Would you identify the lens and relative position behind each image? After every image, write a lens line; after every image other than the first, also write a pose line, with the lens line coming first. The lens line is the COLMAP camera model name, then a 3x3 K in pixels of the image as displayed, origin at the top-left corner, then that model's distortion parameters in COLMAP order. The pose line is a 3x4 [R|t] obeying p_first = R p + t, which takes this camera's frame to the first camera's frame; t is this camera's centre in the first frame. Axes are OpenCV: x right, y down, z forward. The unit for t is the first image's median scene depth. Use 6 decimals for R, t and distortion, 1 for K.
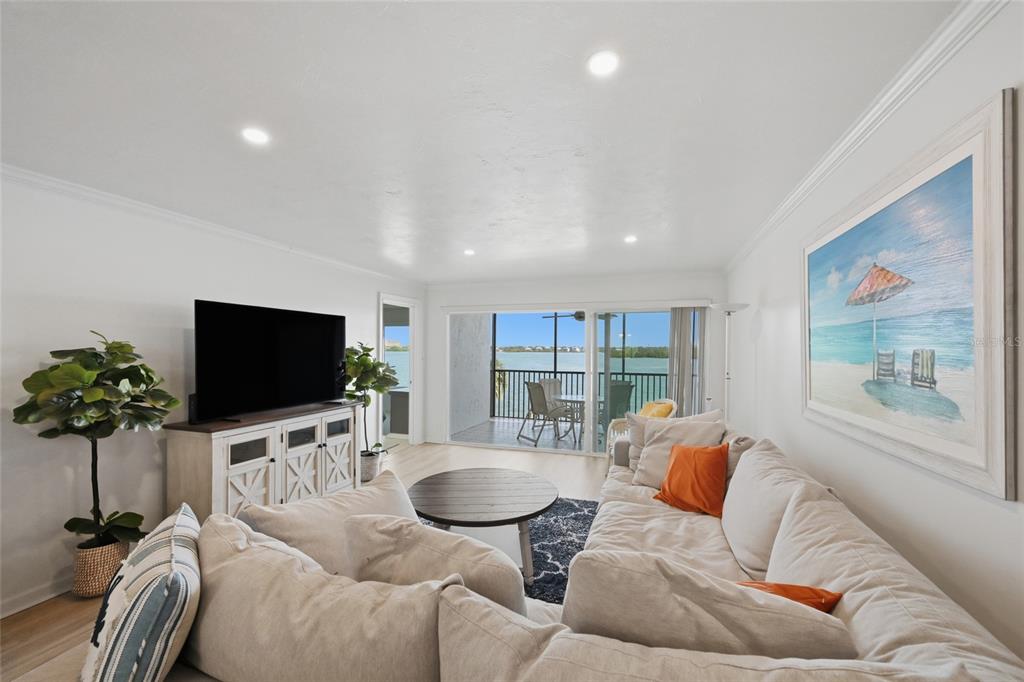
lens RADIAL K [[407.6, 0, 517.0], [0, 407.6, 353.3], [0, 0, 1]] dist [0.000623, 0.000741]
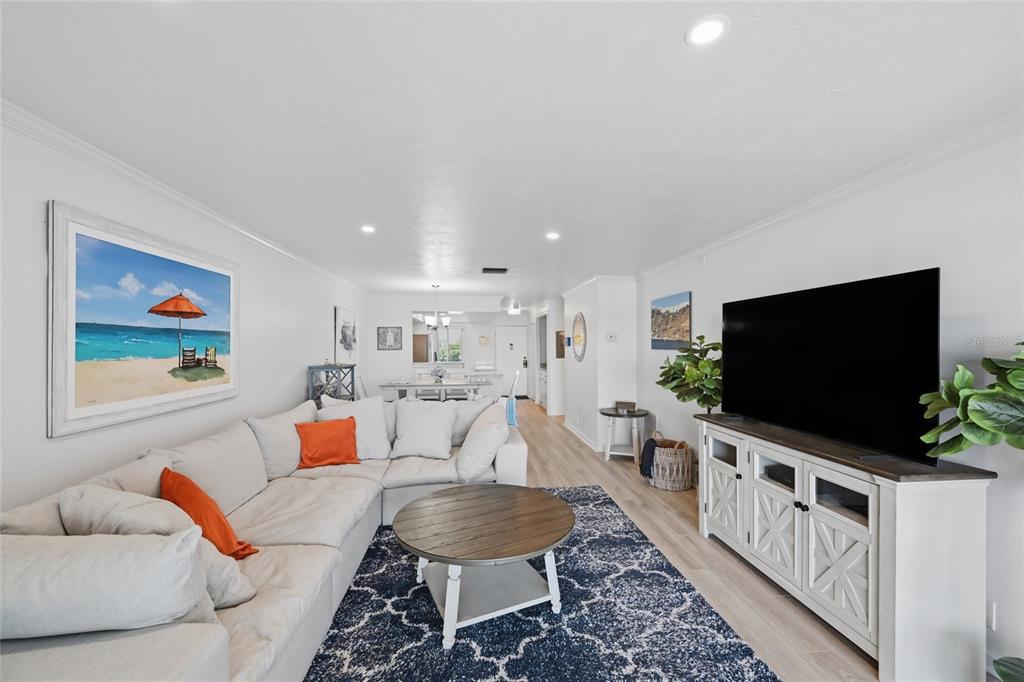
lens RADIAL K [[407.6, 0, 516.6], [0, 407.6, 343.7], [0, 0, 1]] dist [0.000623, 0.000741]
pose [[-0.910521, -0.002967, -0.413452, 0.112102], [-0.004244, 0.999989, 0.002171, -0.010651], [0.413440, 0.003732, -0.910524, 0.966071]]
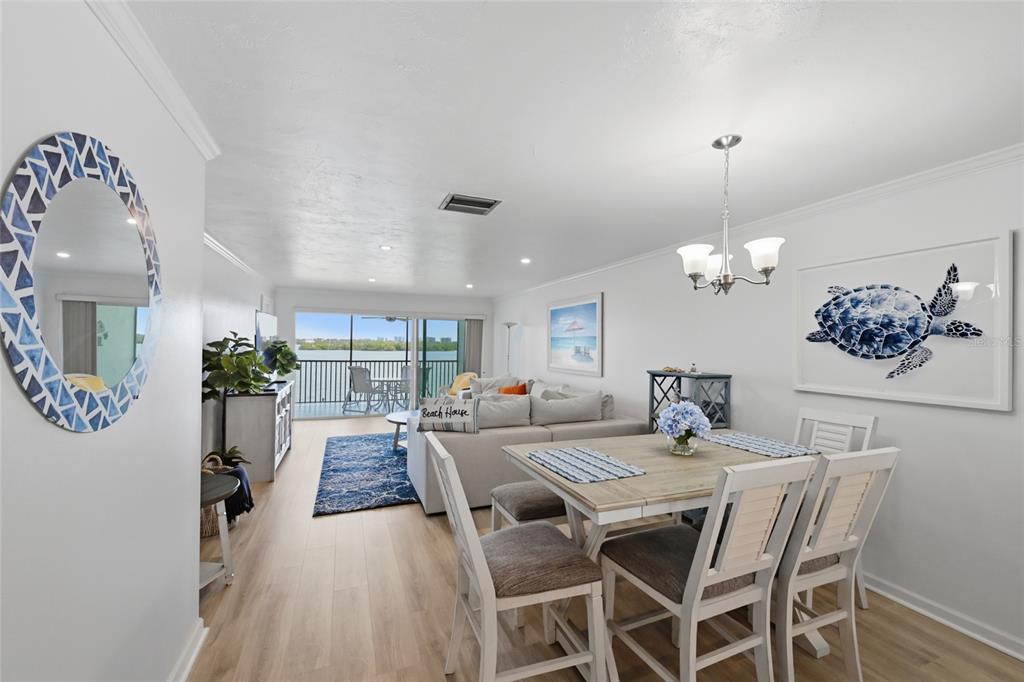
lens RADIAL K [[407.6, 0, 511.1], [0, 407.6, 344.6], [0, 0, 1]] dist [0.000623, 0.000741]
pose [[0.766233, 0.007820, 0.642515, -0.555573], [-0.005489, 0.999969, -0.005624, 0.001618], [-0.642539, 0.000782, 0.766253, -0.411991]]
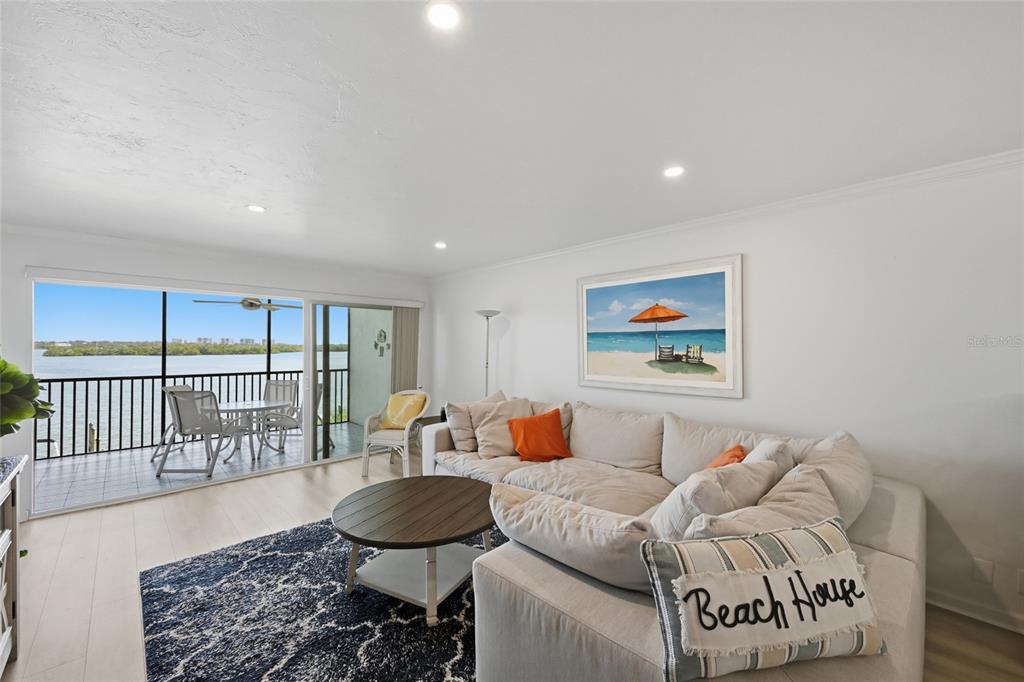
lens RADIAL K [[407.6, 0, 510.3], [0, 407.6, 345.5], [0, 0, 1]] dist [0.000623, 0.000741]
pose [[0.479447, -0.001770, 0.877569, -0.418021], [0.008628, 0.999959, -0.002697, -0.002590], [-0.877528, 0.008865, 0.479443, 0.214789]]
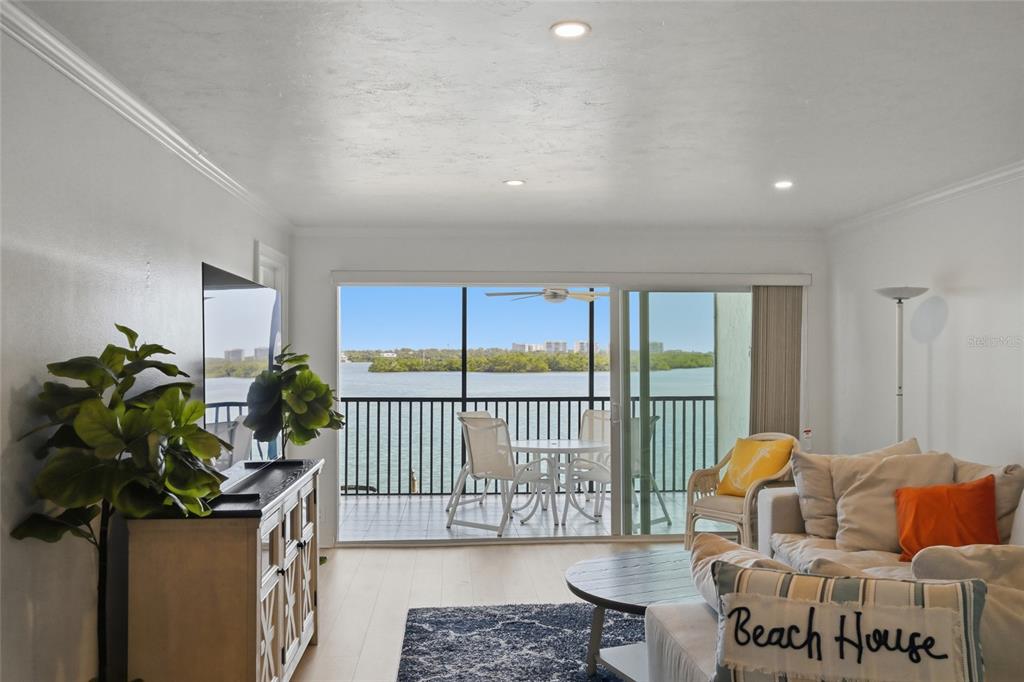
lens RADIAL K [[879.2, 0, 517.6], [0, 879.2, 338.2], [0, 0, 1]] dist [-0.003957, 0.000034]
pose [[0.926497, 0.001045, 0.376301, -0.450822], [0.010086, 0.999568, -0.027608, 0.000114], [-0.376168, 0.029374, 0.926086, -0.096303]]
